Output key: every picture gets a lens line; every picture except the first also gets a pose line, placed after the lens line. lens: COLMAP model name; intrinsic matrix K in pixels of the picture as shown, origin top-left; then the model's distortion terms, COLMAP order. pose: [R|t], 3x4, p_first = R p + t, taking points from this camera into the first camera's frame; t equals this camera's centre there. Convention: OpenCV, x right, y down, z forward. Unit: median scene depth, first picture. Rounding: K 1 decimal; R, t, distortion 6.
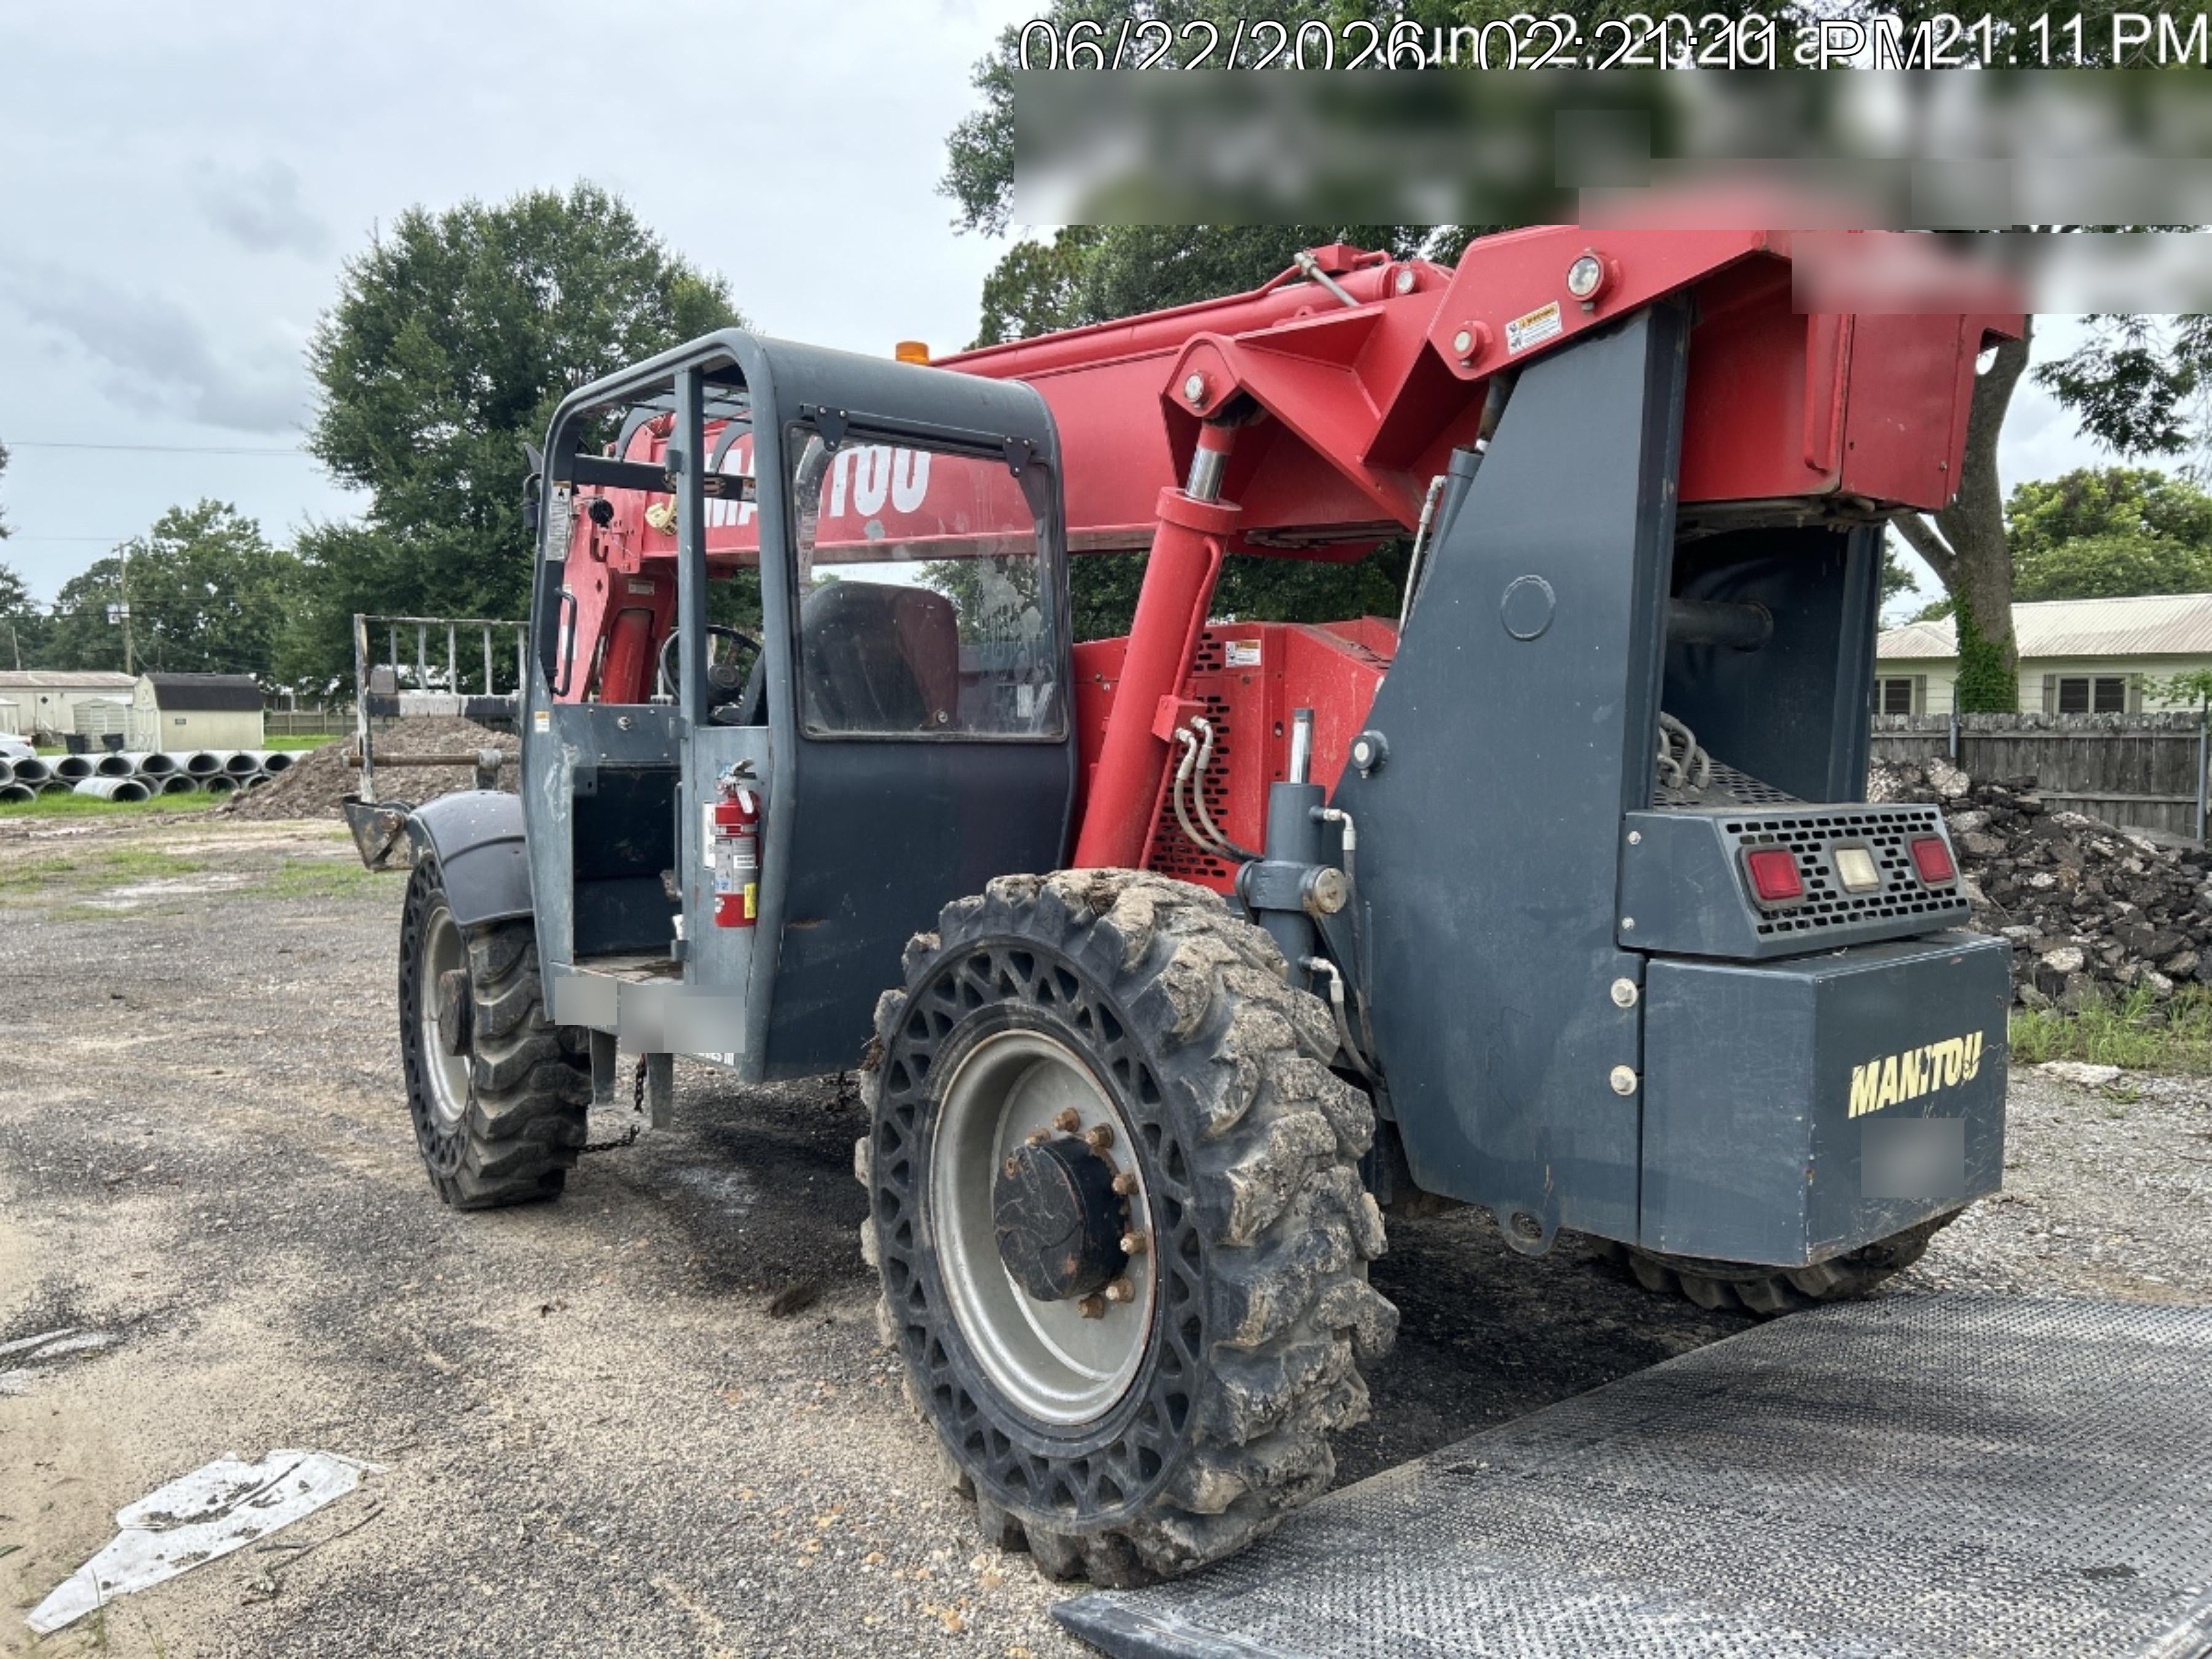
lens RADIAL K [[1649.2, 0, 1084.4], [0, 1649.2, 837.0], [0, 0, 1]] dist [0.032720, 0.001445]
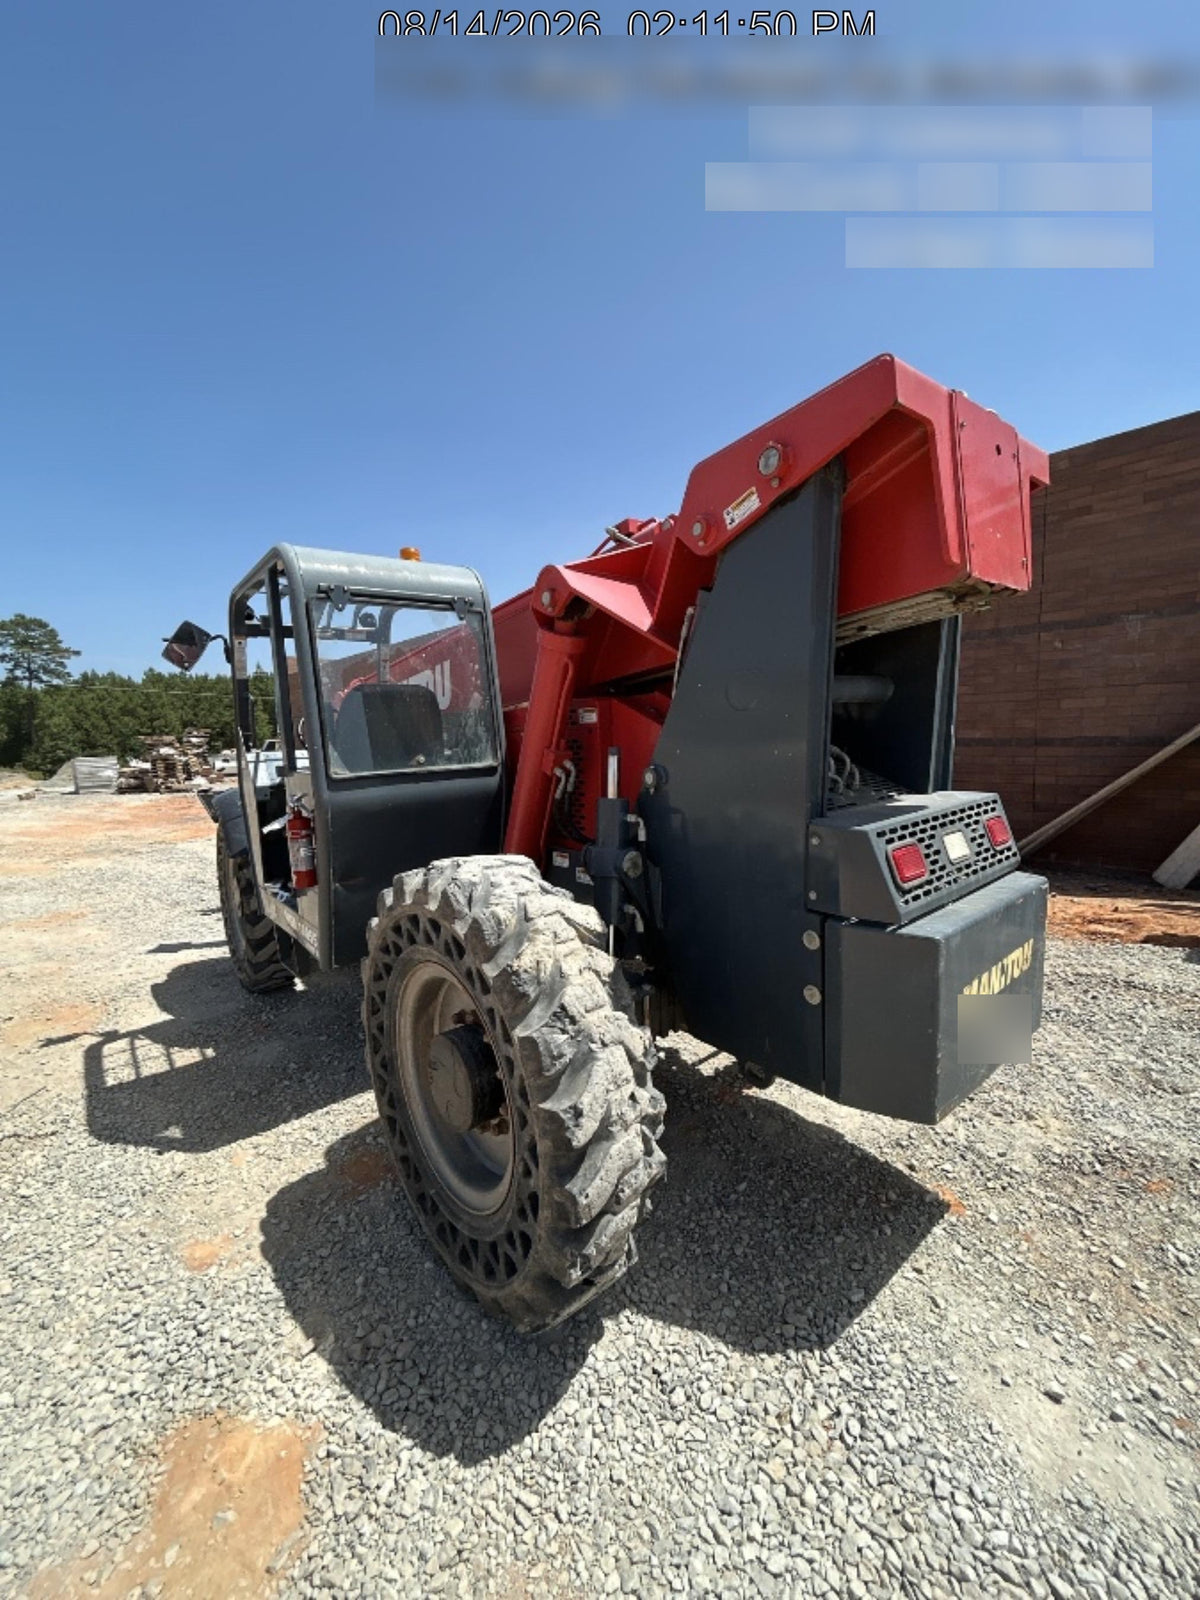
lens RADIAL K [[639.8, 0, 600.0], [0, 639.8, 800.0], [0, 0, 1]] dist [0.008150, -0.000073]
pose [[0.998778, -0.049229, -0.004252, 0.128257], [0.049399, 0.996833, 0.062326, -0.077012], [0.001170, -0.062460, 0.998047, 0.383866]]
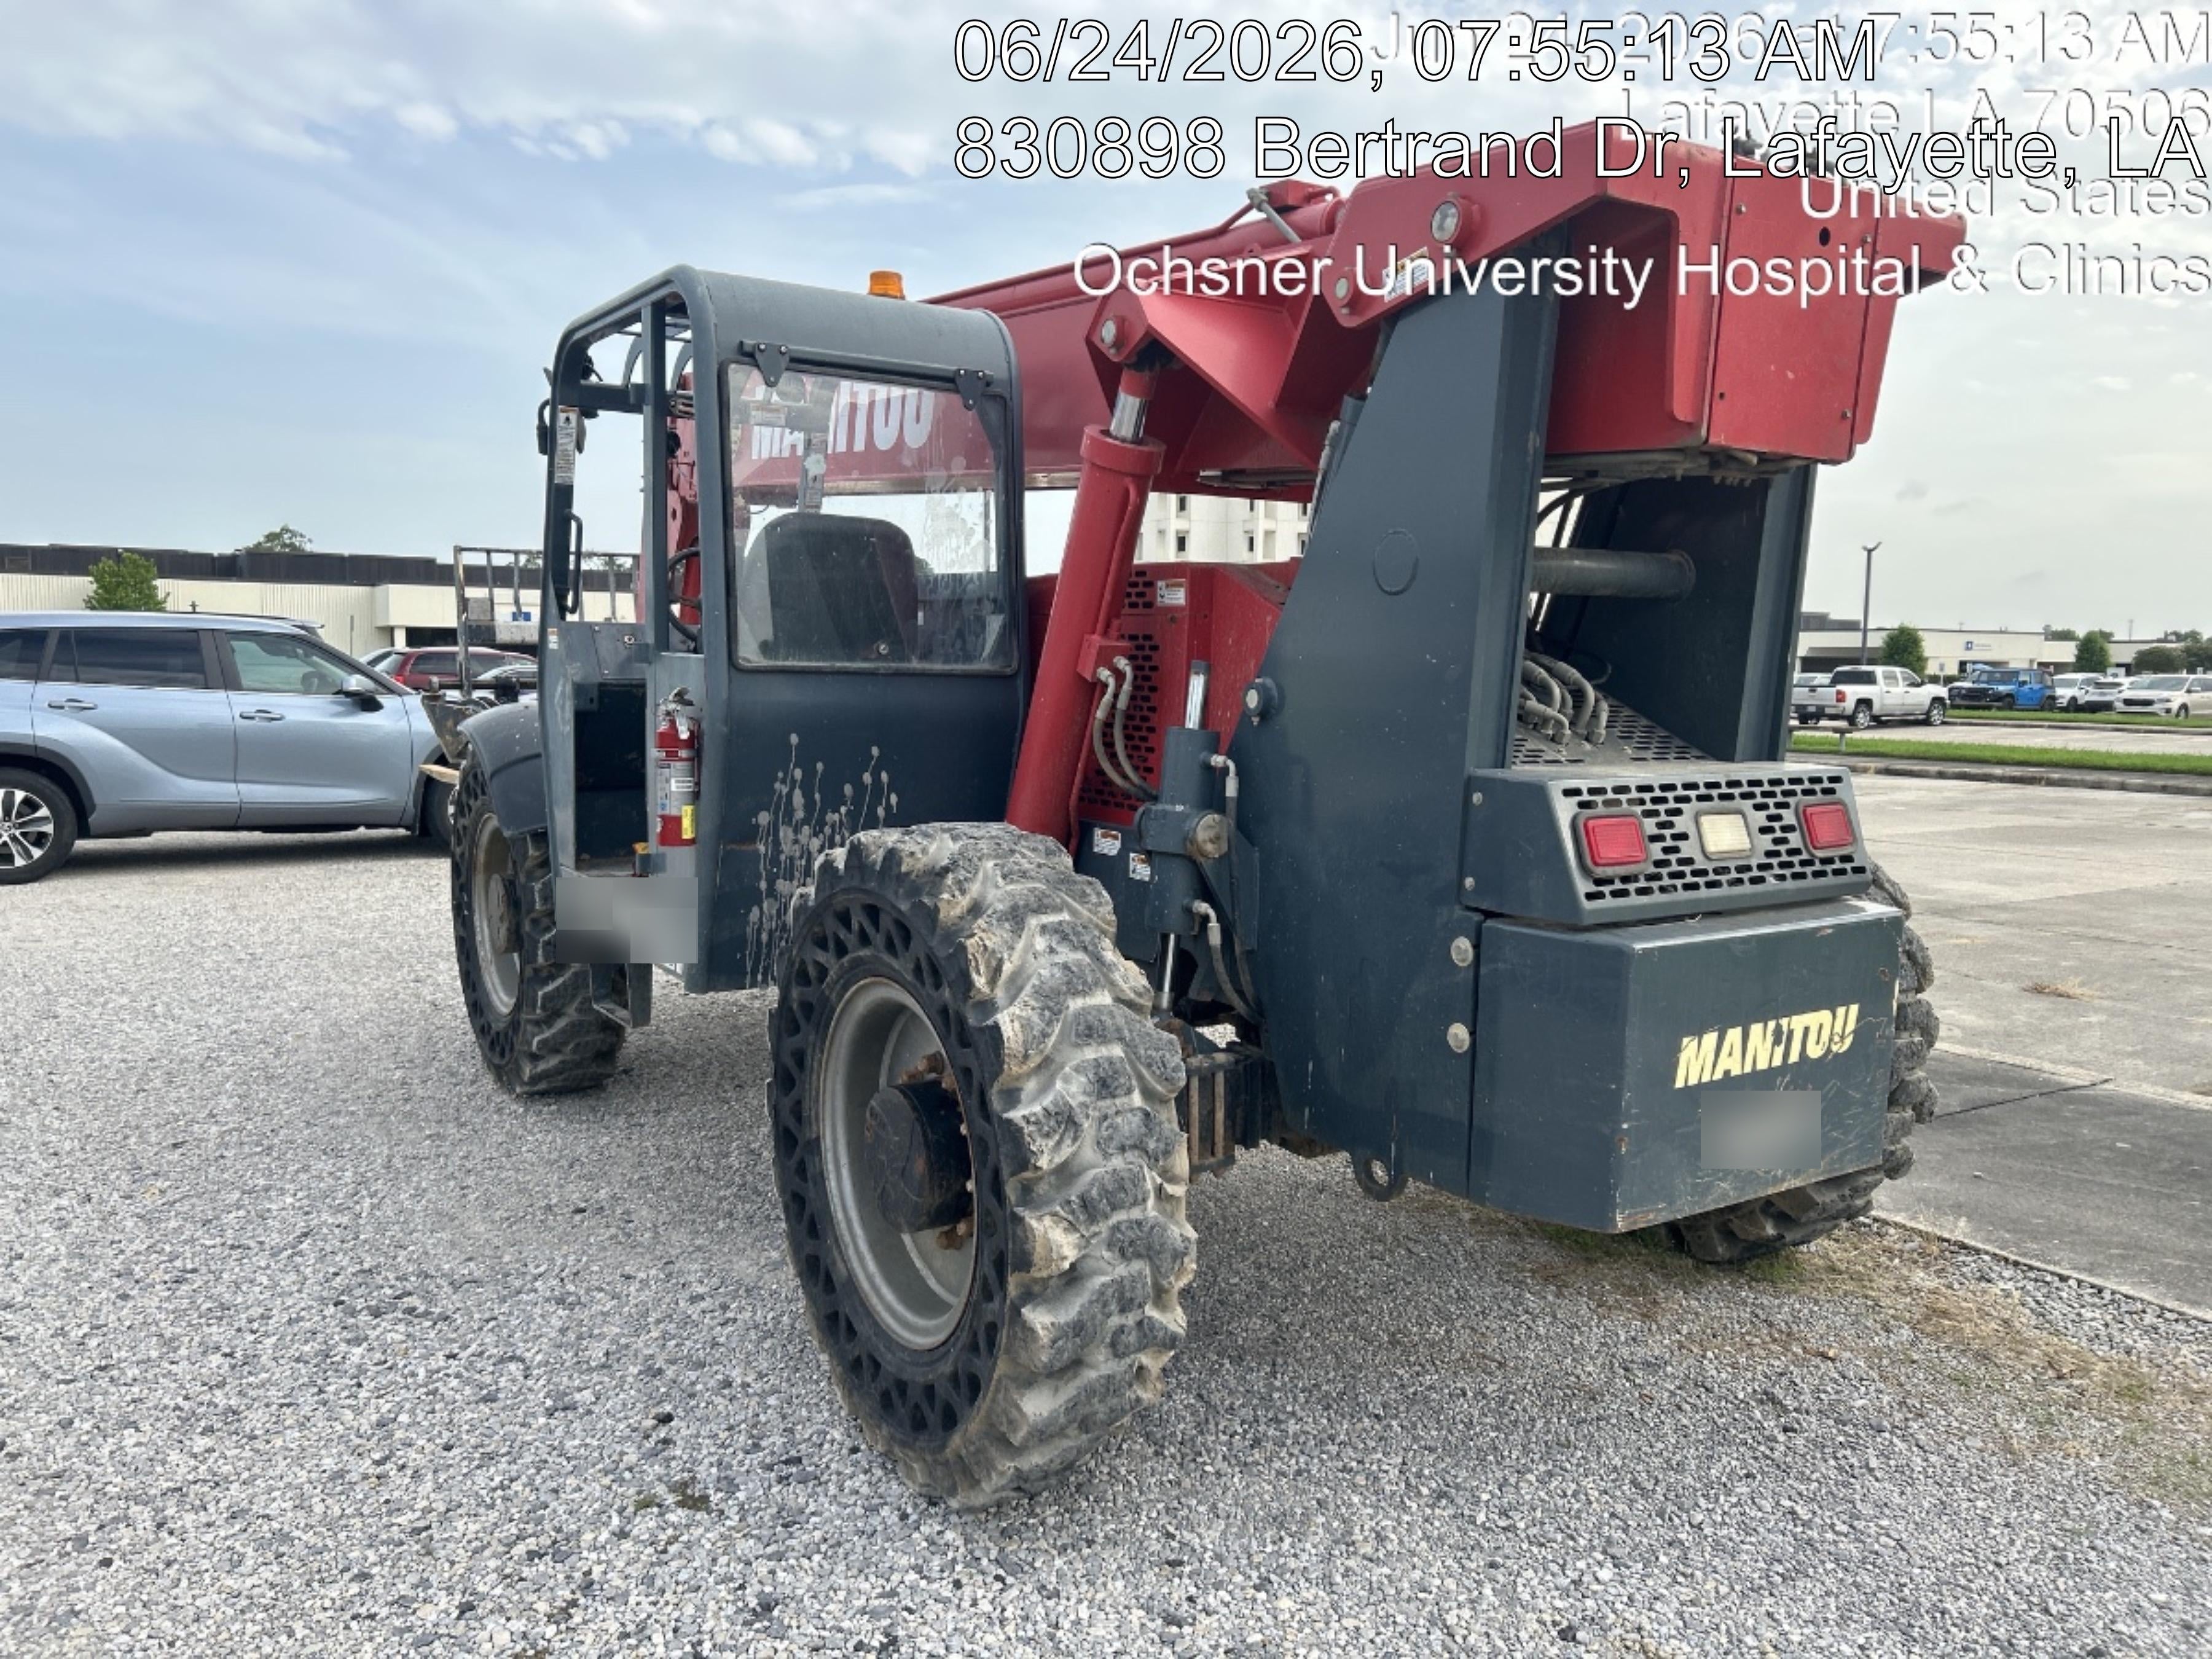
lens RADIAL K [[1644.9, 0, 1106.0], [0, 1644.9, 829.5], [0, 0, 1]] dist [0.091341, -0.121791]
pose [[0.993819, 0.034182, -0.105623, 0.199285], [-0.028040, 0.997858, 0.059097, -0.030696], [0.107417, -0.055770, 0.992649, -0.012559]]
